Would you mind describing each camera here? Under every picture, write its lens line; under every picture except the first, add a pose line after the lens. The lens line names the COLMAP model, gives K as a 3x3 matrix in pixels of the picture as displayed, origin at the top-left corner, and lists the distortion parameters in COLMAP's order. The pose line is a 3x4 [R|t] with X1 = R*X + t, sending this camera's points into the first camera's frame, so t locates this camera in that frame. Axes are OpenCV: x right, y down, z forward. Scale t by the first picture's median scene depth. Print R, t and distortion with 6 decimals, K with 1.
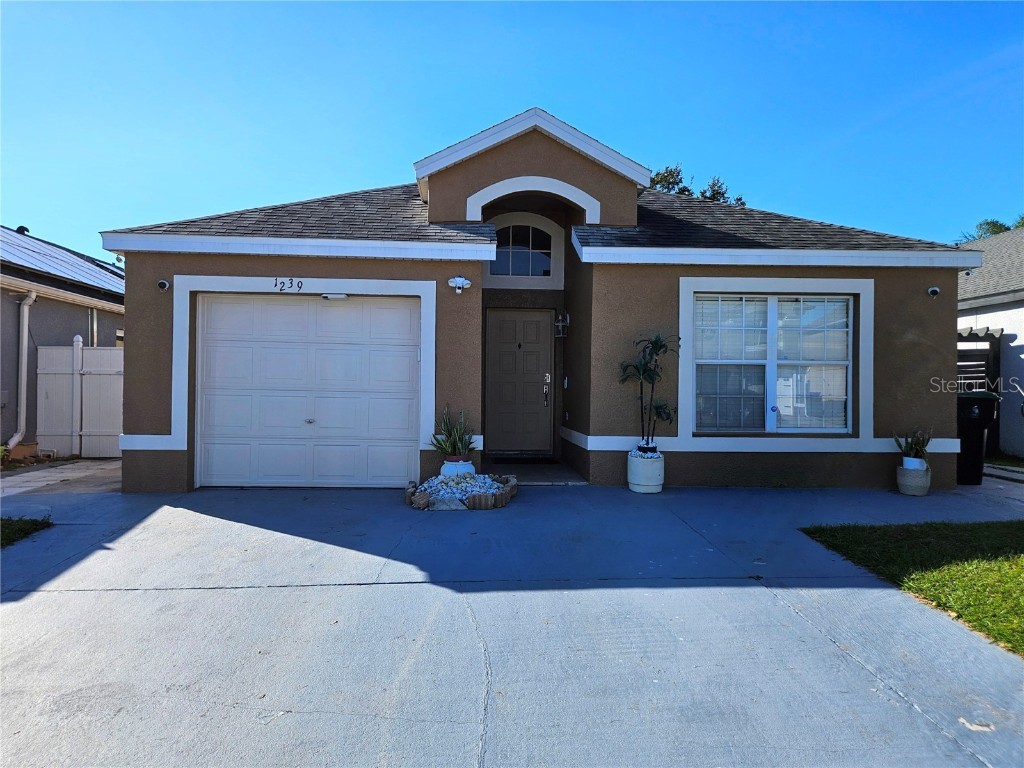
lens RADIAL K [[686.9, 0, 511.6], [0, 686.9, 384.7], [0, 0, 1]] dist [-0.000090, 0.000002]
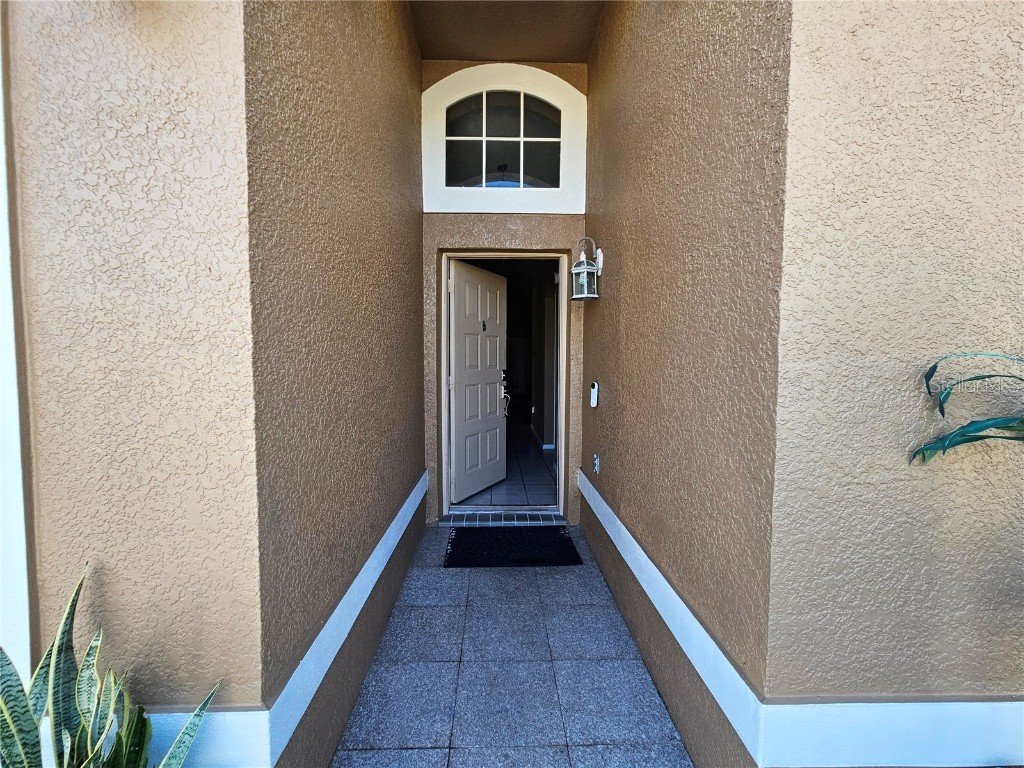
lens RADIAL K [[418.1, 0, 510.4], [0, 418.1, 383.1], [0, 0, 1]] dist [-0.001245, 0.001653]
pose [[0.999390, -0.003815, -0.034710, 0.031232], [0.005691, 0.998518, 0.054120, -0.027449], [0.034452, -0.054284, 0.997931, 0.710163]]
